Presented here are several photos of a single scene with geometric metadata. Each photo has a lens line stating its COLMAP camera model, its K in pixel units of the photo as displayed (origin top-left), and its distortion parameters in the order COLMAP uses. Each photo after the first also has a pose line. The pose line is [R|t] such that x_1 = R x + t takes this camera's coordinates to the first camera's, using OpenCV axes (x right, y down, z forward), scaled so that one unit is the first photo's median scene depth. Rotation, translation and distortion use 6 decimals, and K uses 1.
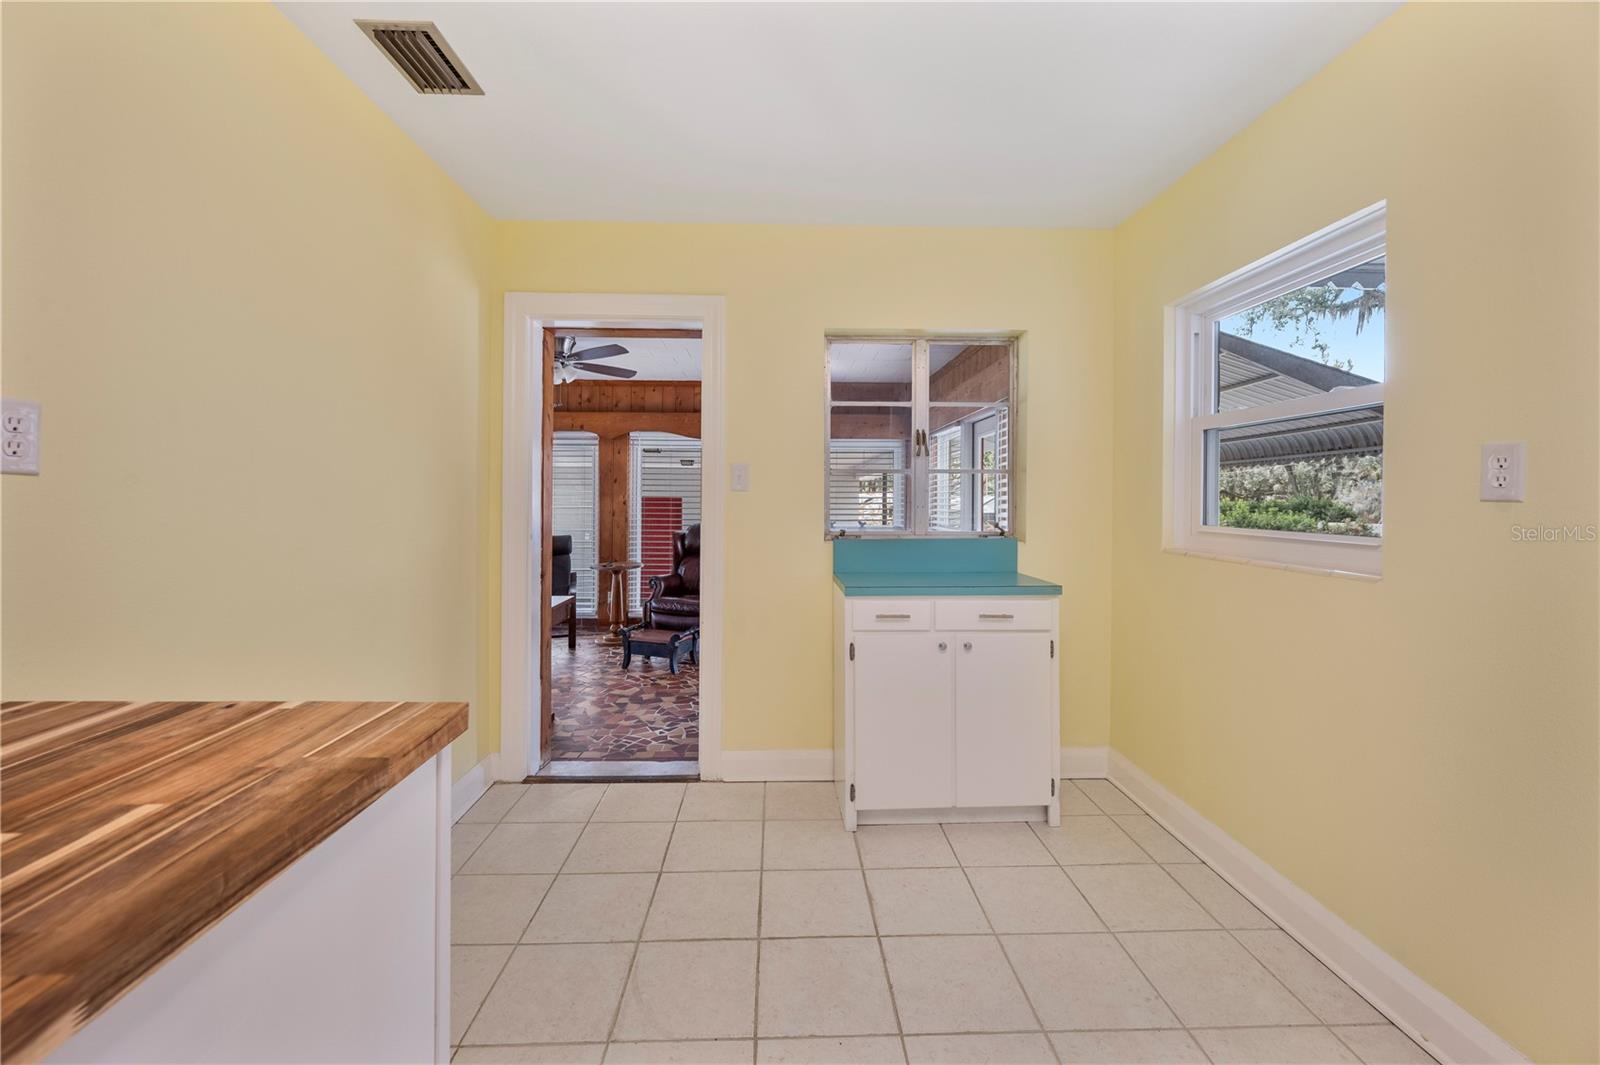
lens RADIAL K [[638.3, 0, 800.6], [0, 638.3, 501.3], [0, 0, 1]] dist [0.002250, 0.000307]
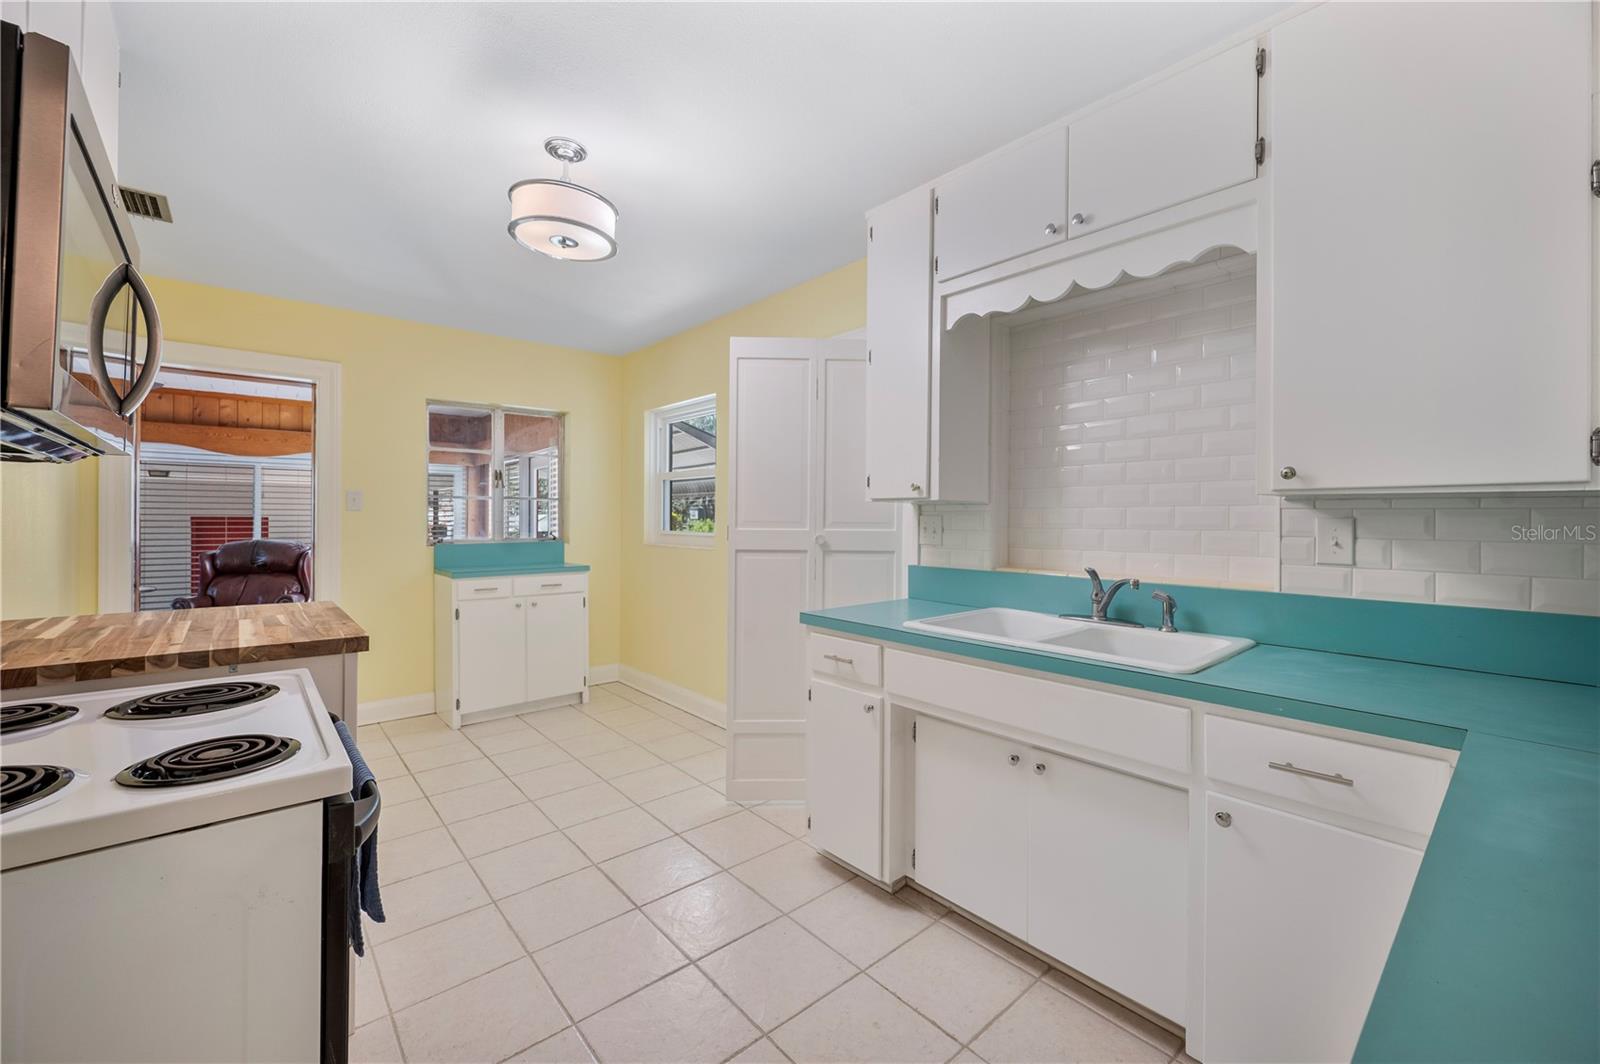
lens RADIAL K [[638.3, 0, 801.2], [0, 638.3, 518.3], [0, 0, 1]] dist [0.002250, 0.000307]
pose [[0.777608, -0.003162, 0.628742, -0.234661], [0.004259, 0.999991, -0.000237, 0.004510], [-0.628735, 0.002862, 0.777614, -0.709474]]
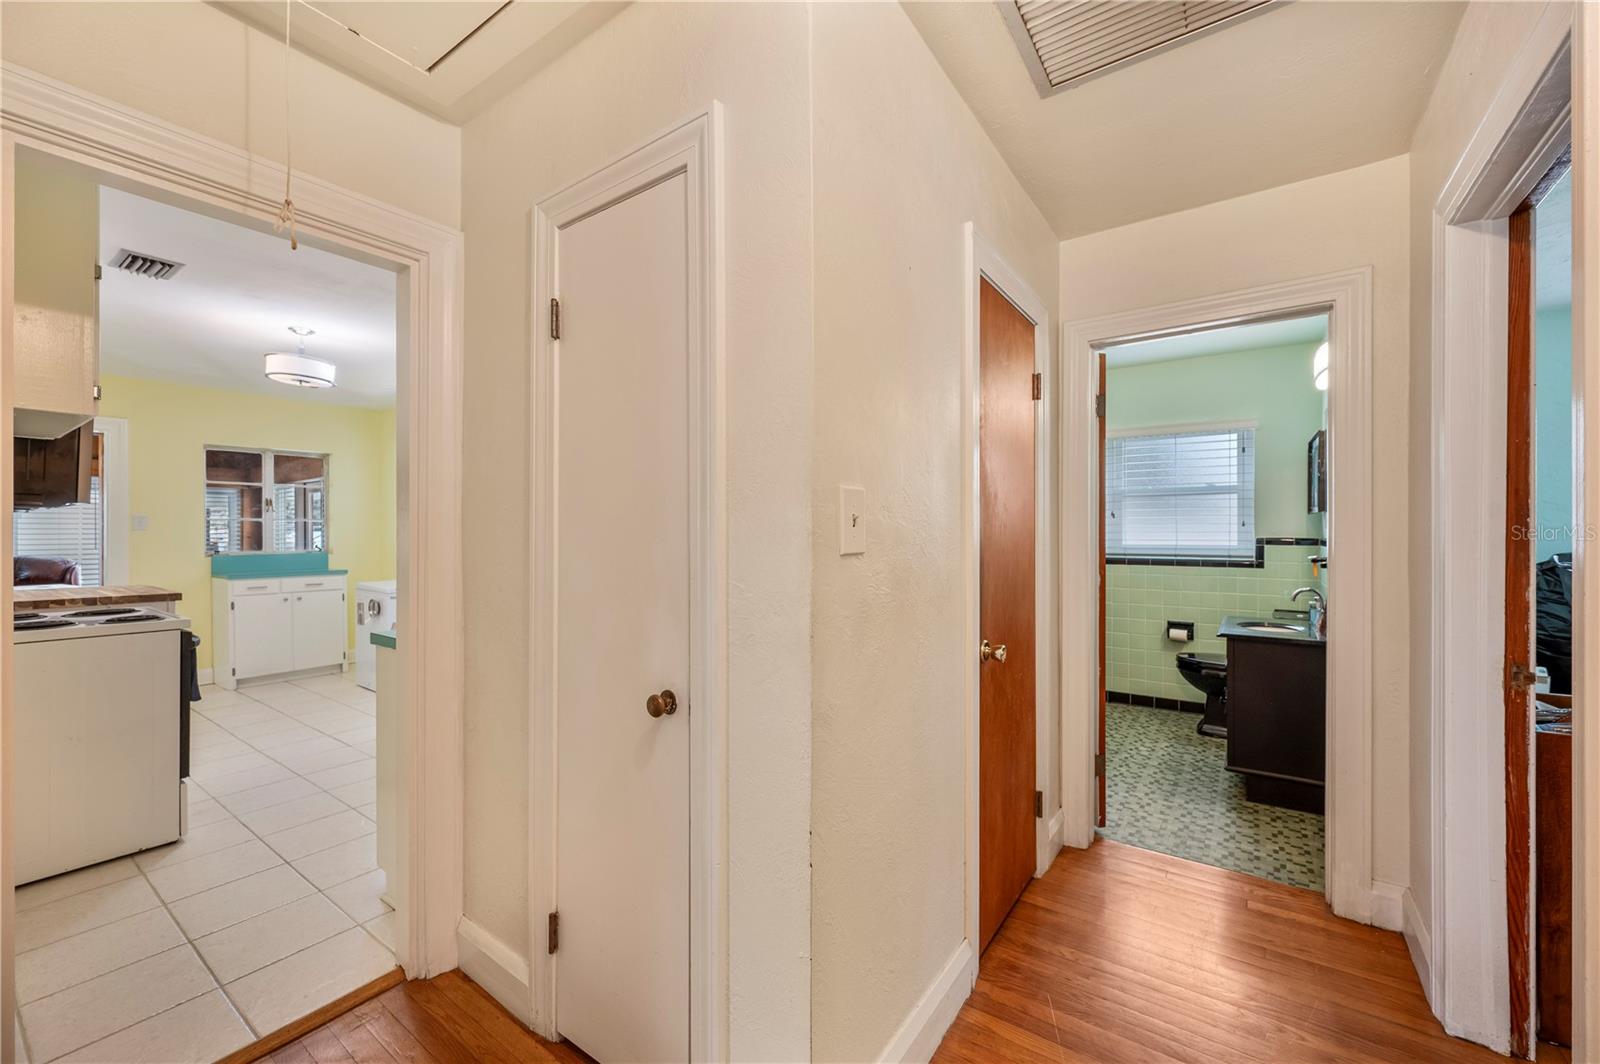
lens RADIAL K [[638.3, 0, 799.2], [0, 638.3, 533.6], [0, 0, 1]] dist [0.002250, 0.000307]
pose [[0.612601, -0.007376, 0.790358, -0.425698], [0.009899, 0.999950, 0.001659, 0.008263], [-0.790330, 0.006807, 0.612643, -1.722281]]
